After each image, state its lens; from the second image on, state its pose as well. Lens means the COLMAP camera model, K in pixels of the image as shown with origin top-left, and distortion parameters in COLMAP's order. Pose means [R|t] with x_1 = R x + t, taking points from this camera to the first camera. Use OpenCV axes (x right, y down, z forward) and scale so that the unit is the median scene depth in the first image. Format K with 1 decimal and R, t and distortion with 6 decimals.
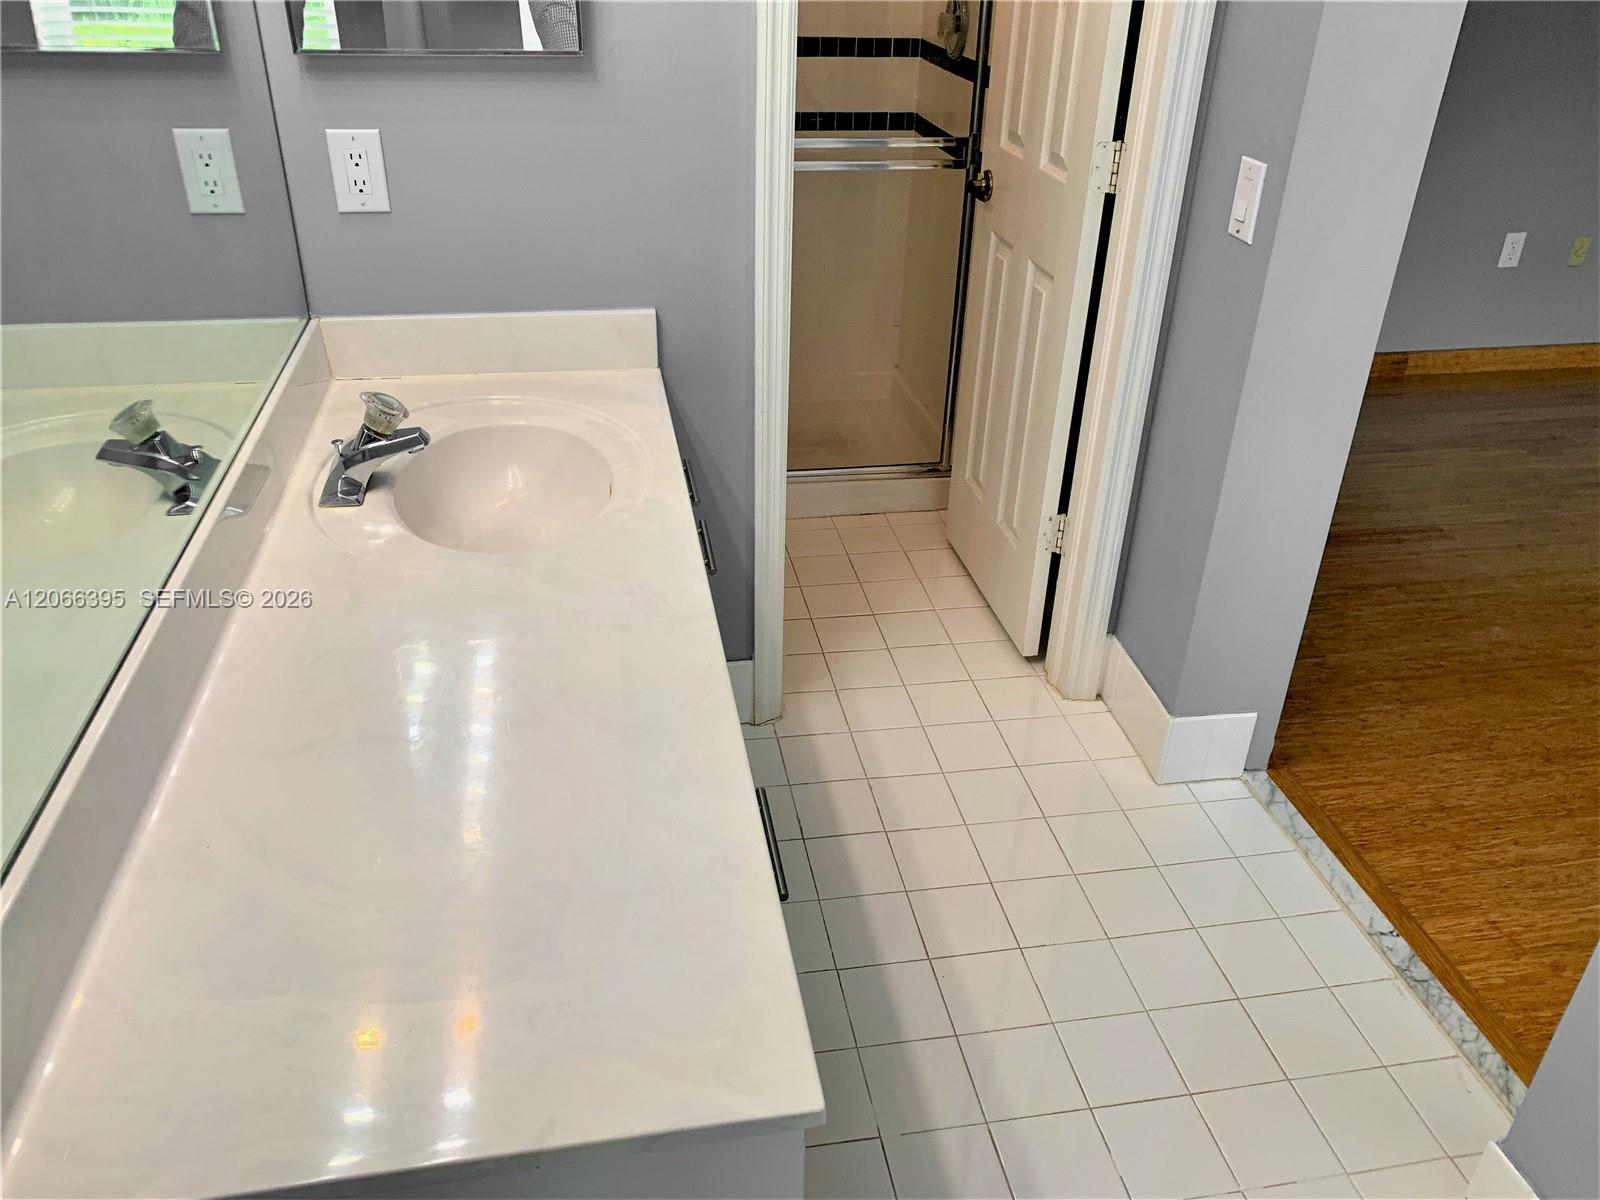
lens RADIAL K [[1235.1, 0, 800.0], [0, 1235.1, 600.0], [0, 0, 1]] dist [0.009732, 0.002063]
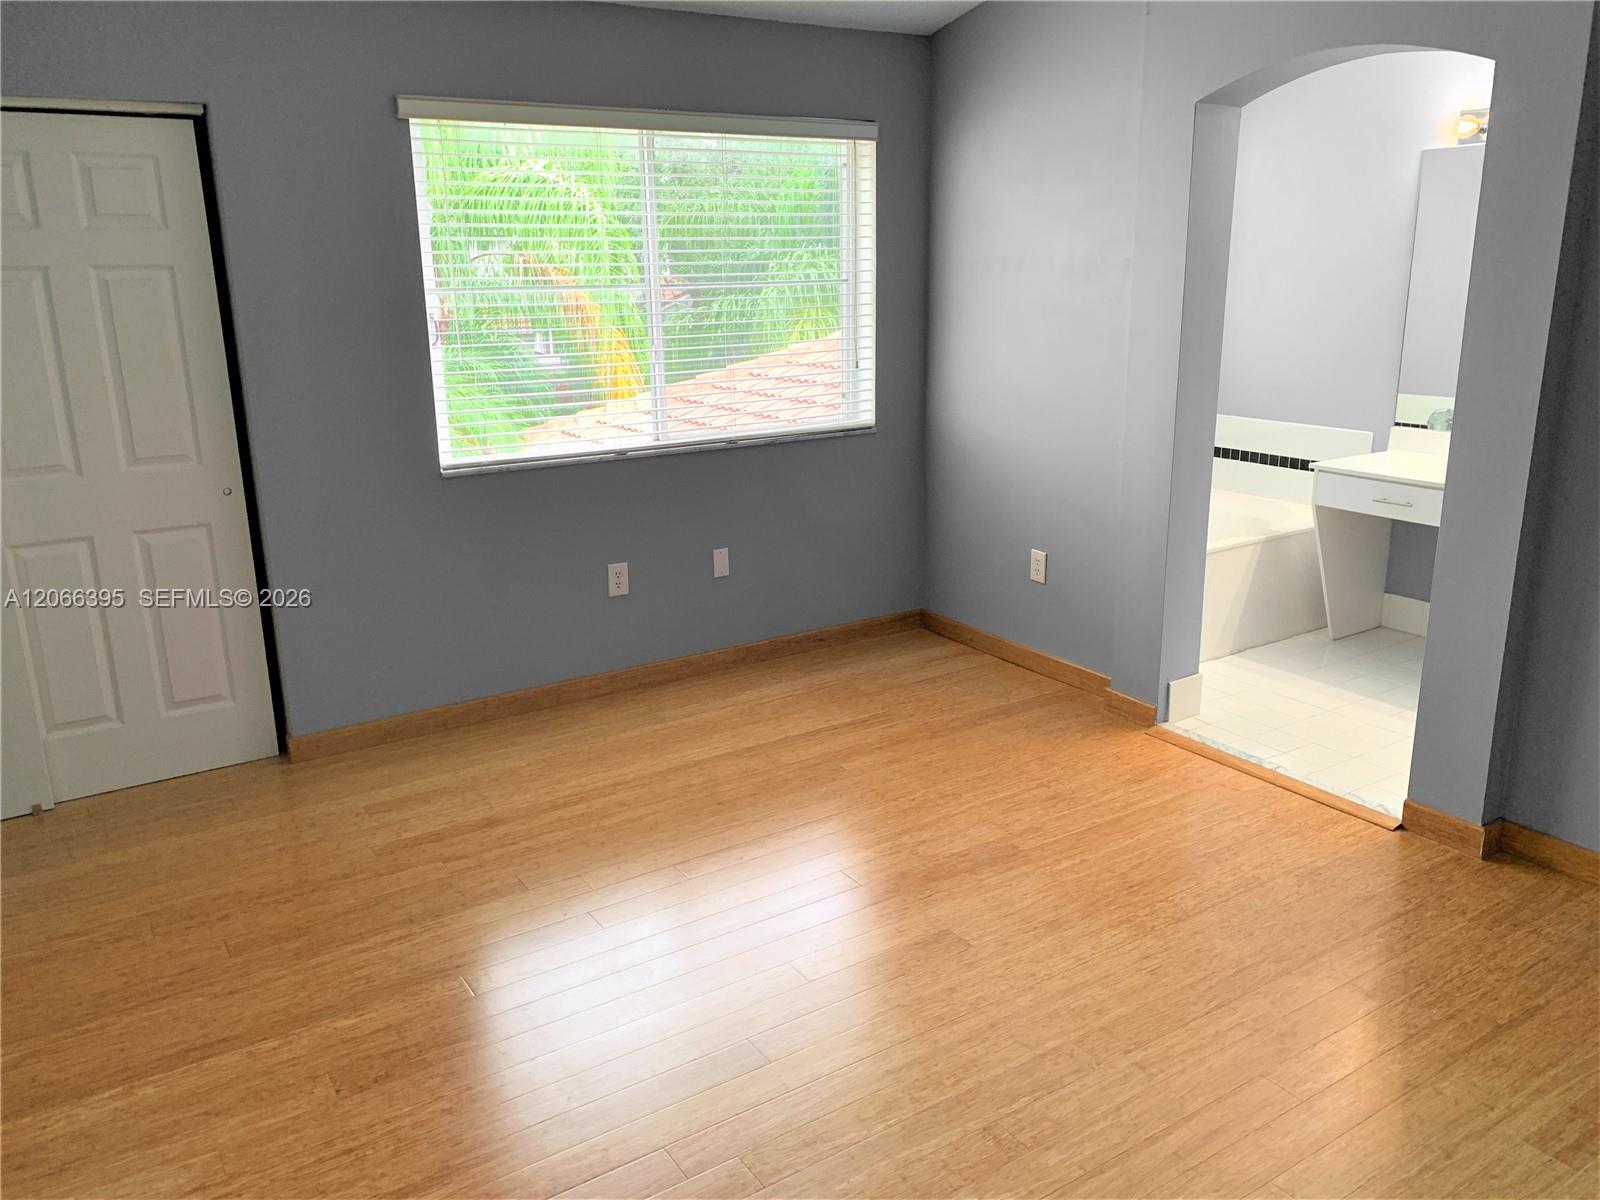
lens RADIAL K [[1235.1, 0, 800.0], [0, 1235.1, 600.0], [0, 0, 1]] dist [0.009732, 0.002063]
pose [[-0.922338, 0.090617, -0.375607, 1.599814], [-0.198960, 0.721938, 0.662737, -0.905115], [0.331220, 0.685999, -0.647842, 1.567306]]
